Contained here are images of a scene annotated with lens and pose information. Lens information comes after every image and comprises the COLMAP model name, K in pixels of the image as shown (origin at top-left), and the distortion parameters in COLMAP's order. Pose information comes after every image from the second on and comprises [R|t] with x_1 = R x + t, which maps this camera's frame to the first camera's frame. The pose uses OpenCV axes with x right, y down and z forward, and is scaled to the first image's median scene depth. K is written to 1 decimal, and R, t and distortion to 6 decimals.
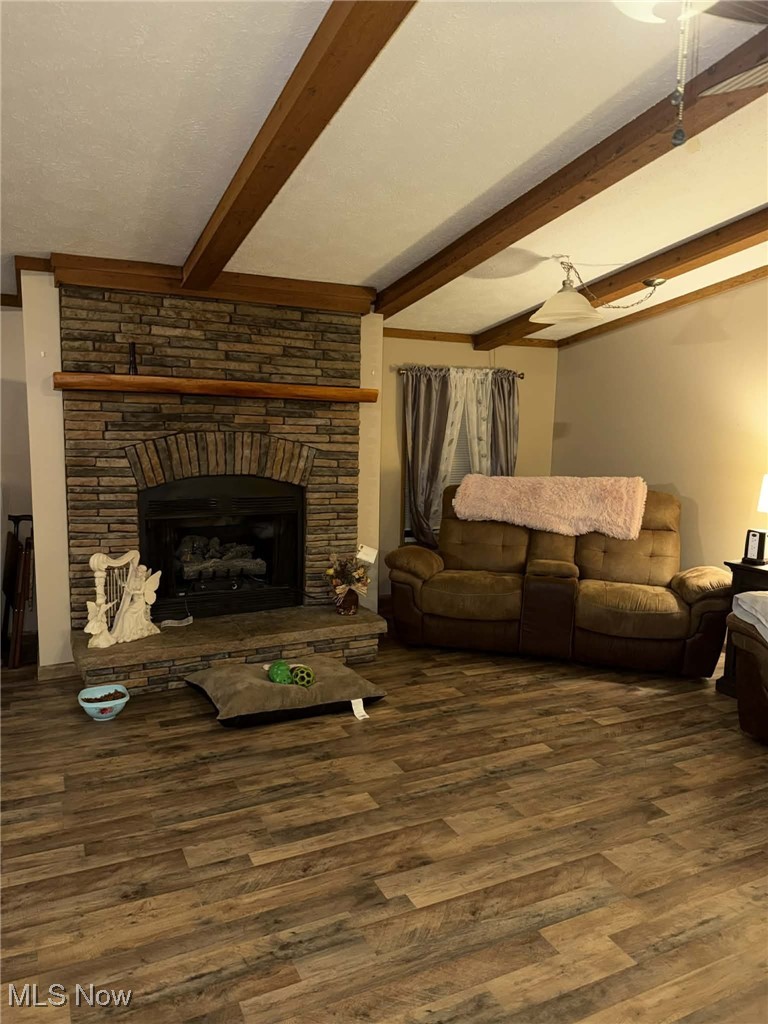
lens RADIAL K [[723.6, 0, 378.3], [0, 723.6, 515.7], [0, 0, 1]] dist [0.027261, -0.036606]
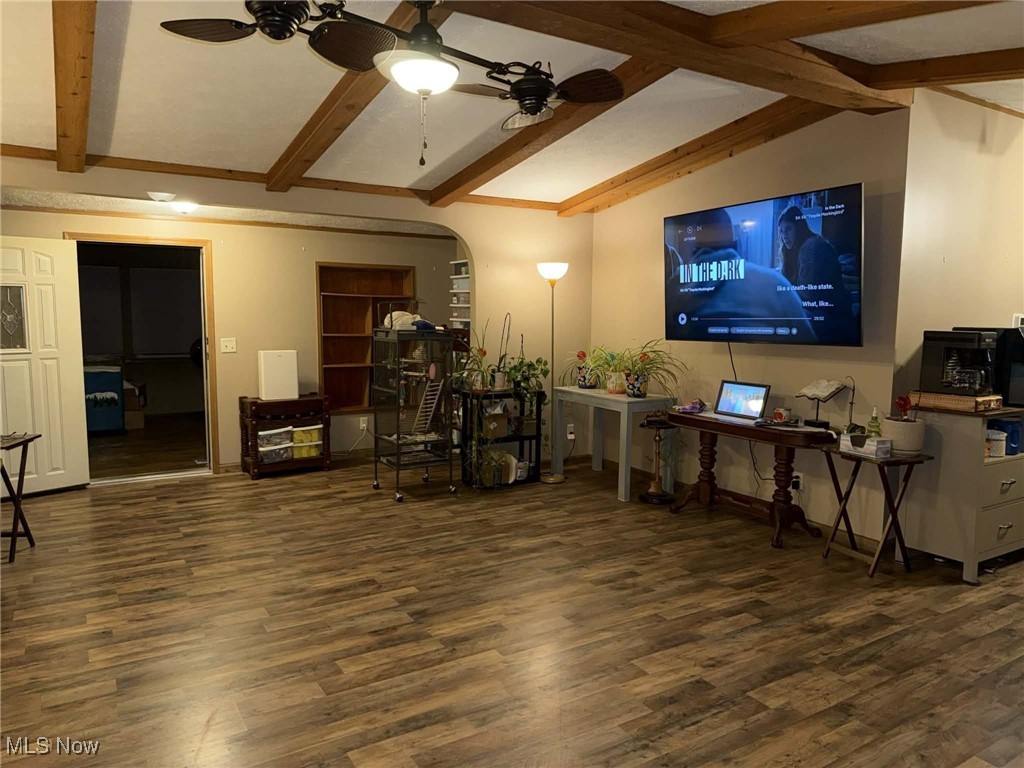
lens RADIAL K [[723.6, 0, 509.2], [0, 723.6, 382.3], [0, 0, 1]] dist [0.027261, -0.036606]
pose [[-0.993687, -0.017124, -0.110870, 0.189549], [-0.043969, 0.968660, 0.244467, -0.212643], [0.103209, 0.247798, -0.963298, 1.608781]]
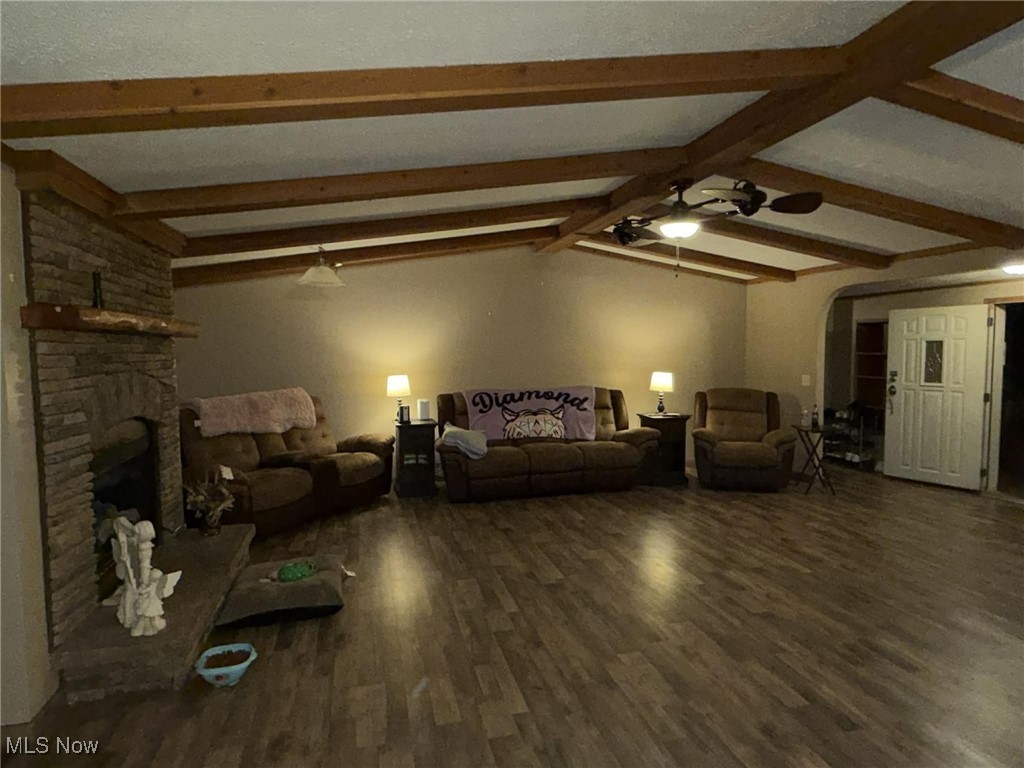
lens RADIAL K [[596.8, 0, 512.7], [0, 596.8, 386.4], [0, 0, 1]] dist [-0.004941, 0.004819]
pose [[0.195923, -0.083302, 0.977075, -1.438062], [0.144188, 0.988003, 0.055321, -0.113926], [-0.969961, 0.130044, 0.205583, 0.635376]]
